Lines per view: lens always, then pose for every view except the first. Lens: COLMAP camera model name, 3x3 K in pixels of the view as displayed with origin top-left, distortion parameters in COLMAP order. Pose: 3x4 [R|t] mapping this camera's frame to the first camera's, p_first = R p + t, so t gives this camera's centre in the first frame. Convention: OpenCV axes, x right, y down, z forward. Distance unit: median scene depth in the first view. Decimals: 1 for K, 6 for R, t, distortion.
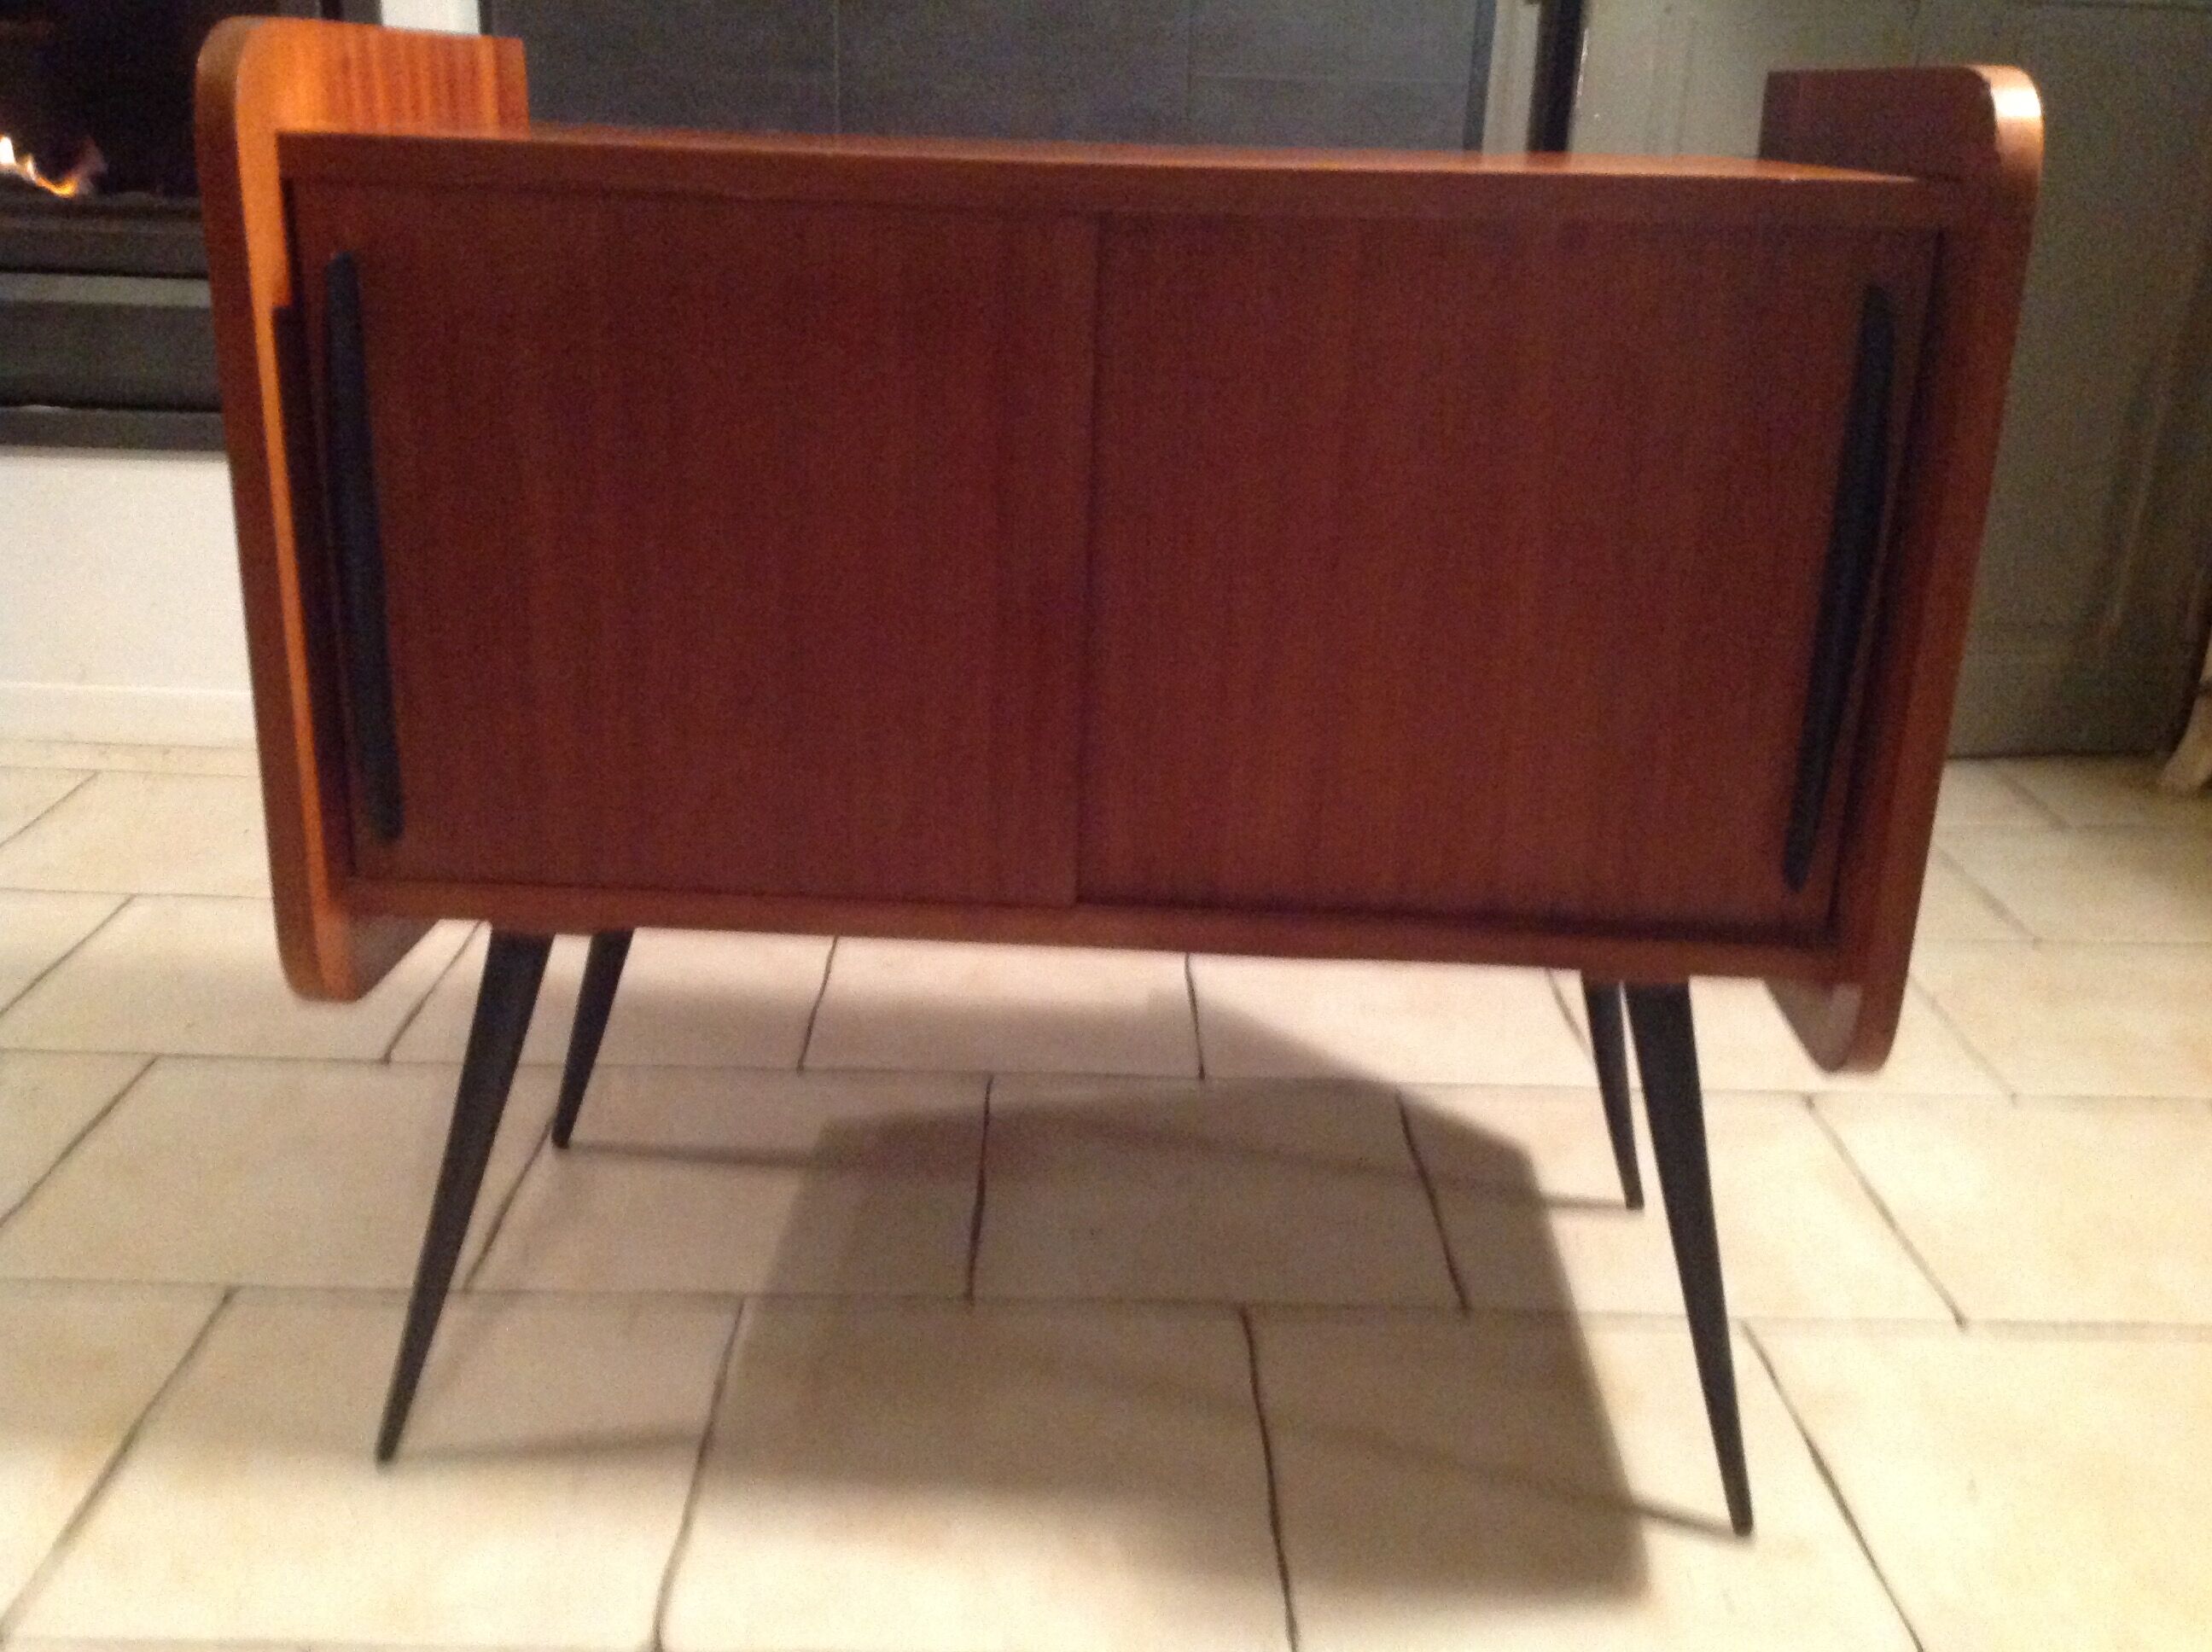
lens RADIAL K [[2184.2, 0, 1106.0], [0, 2184.2, 826.0], [0, 0, 1]] dist [0.179167, -0.392034]
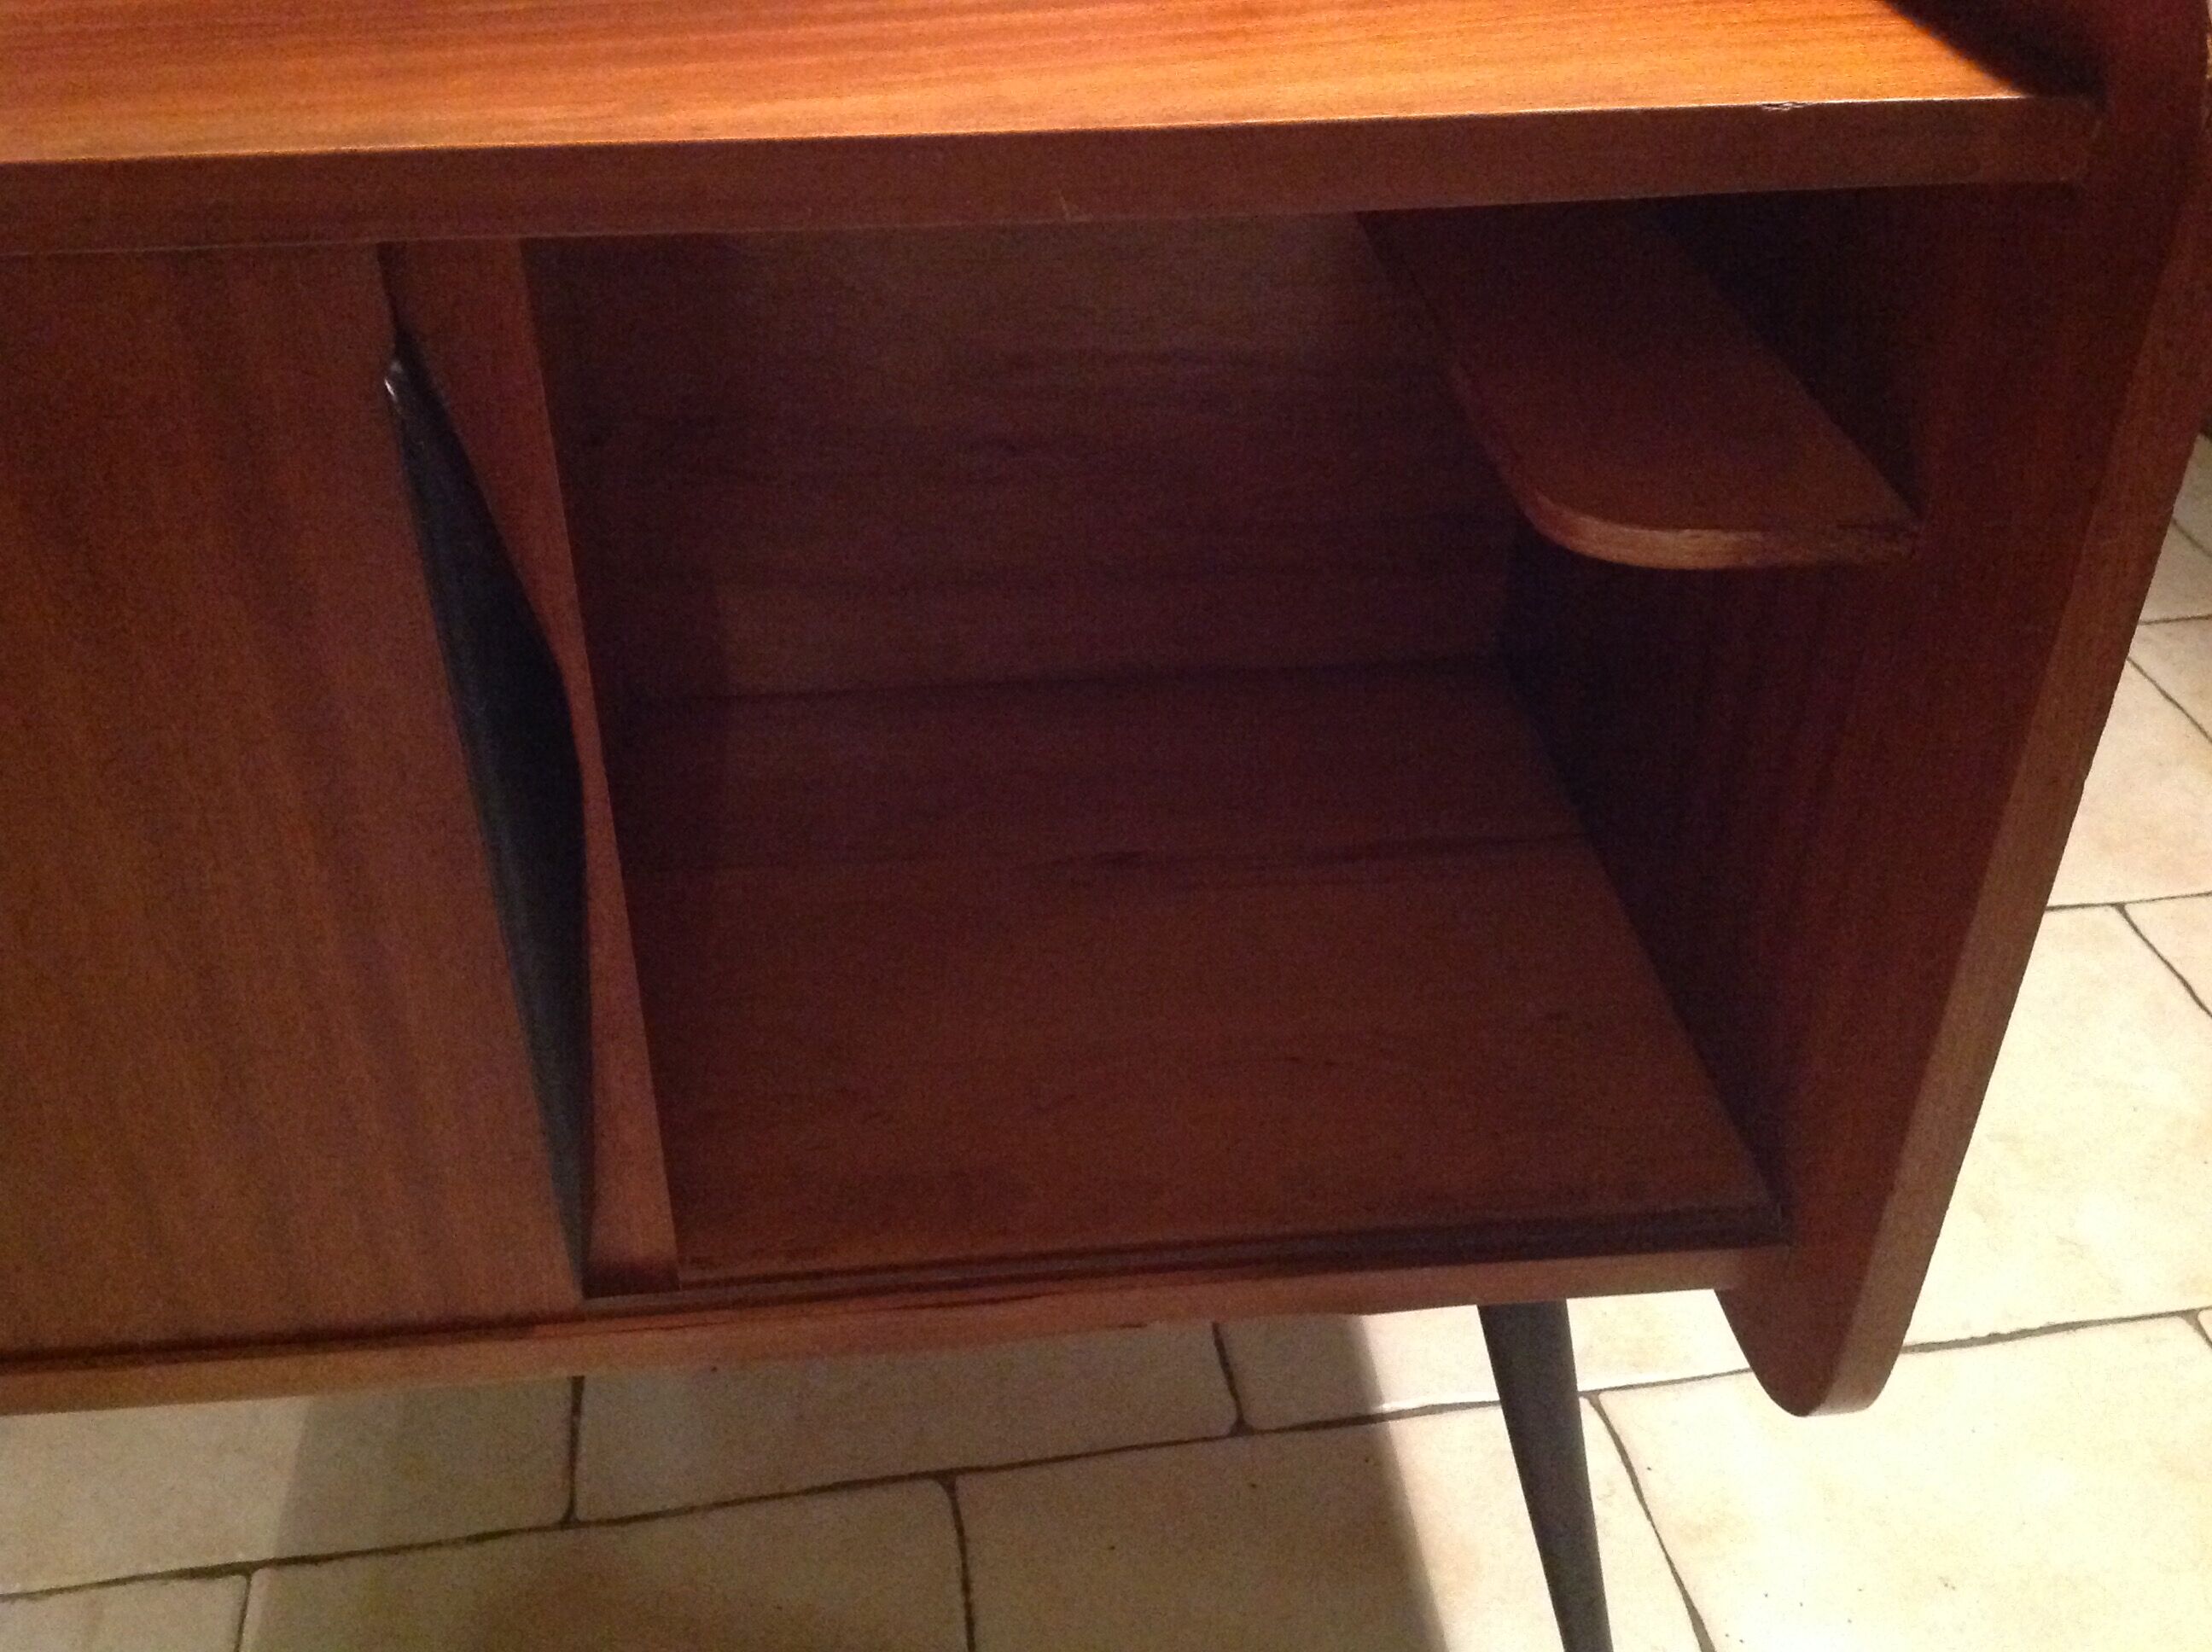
lens RADIAL K [[2184.2, 0, 1106.0], [0, 2184.2, 826.0], [0, 0, 1]] dist [0.179167, -0.392034]
pose [[0.987693, -0.112066, 0.109107, 0.060151], [0.077965, 0.957502, 0.277690, -0.201589], [-0.135590, -0.265766, 0.954455, 0.357290]]
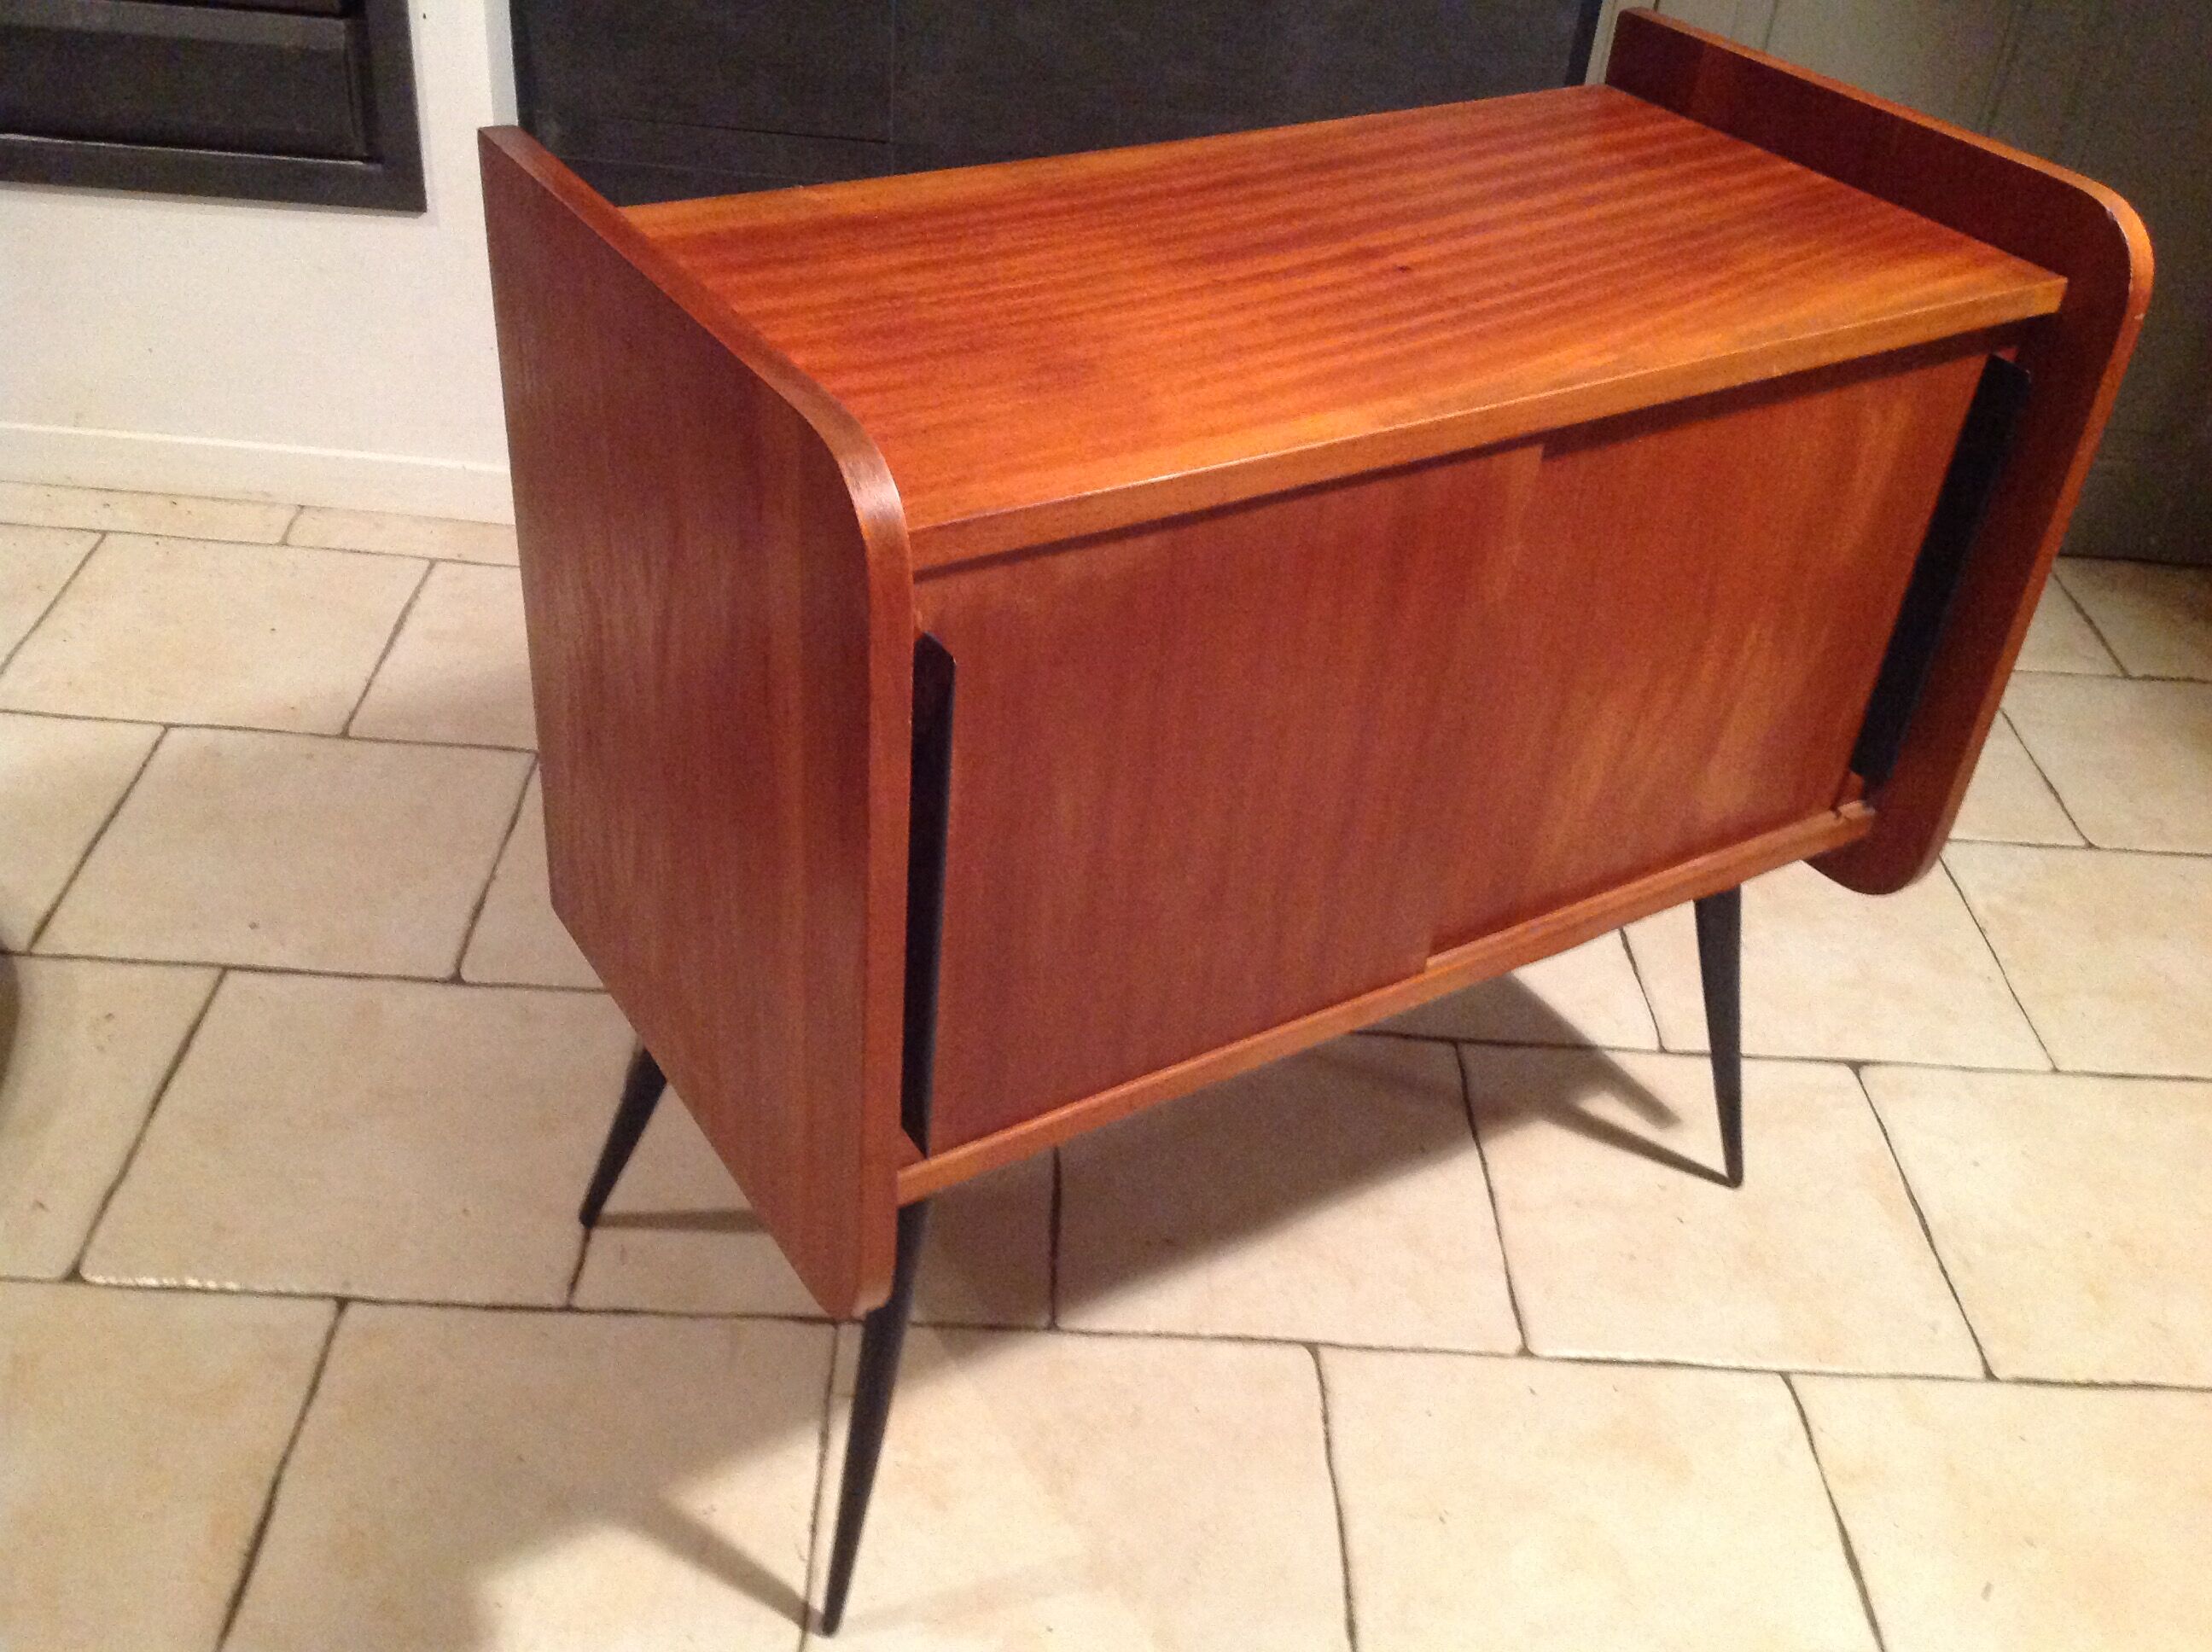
lens RADIAL K [[2209.3, 0, 1106.0], [0, 2209.3, 826.0], [0, 0, 1]] dist [0.195181, -0.454899]
pose [[0.998727, 0.041646, 0.028470, -0.080772], [-0.047885, 0.960178, 0.275255, -0.319838], [-0.015873, -0.276268, 0.960950, 0.053263]]
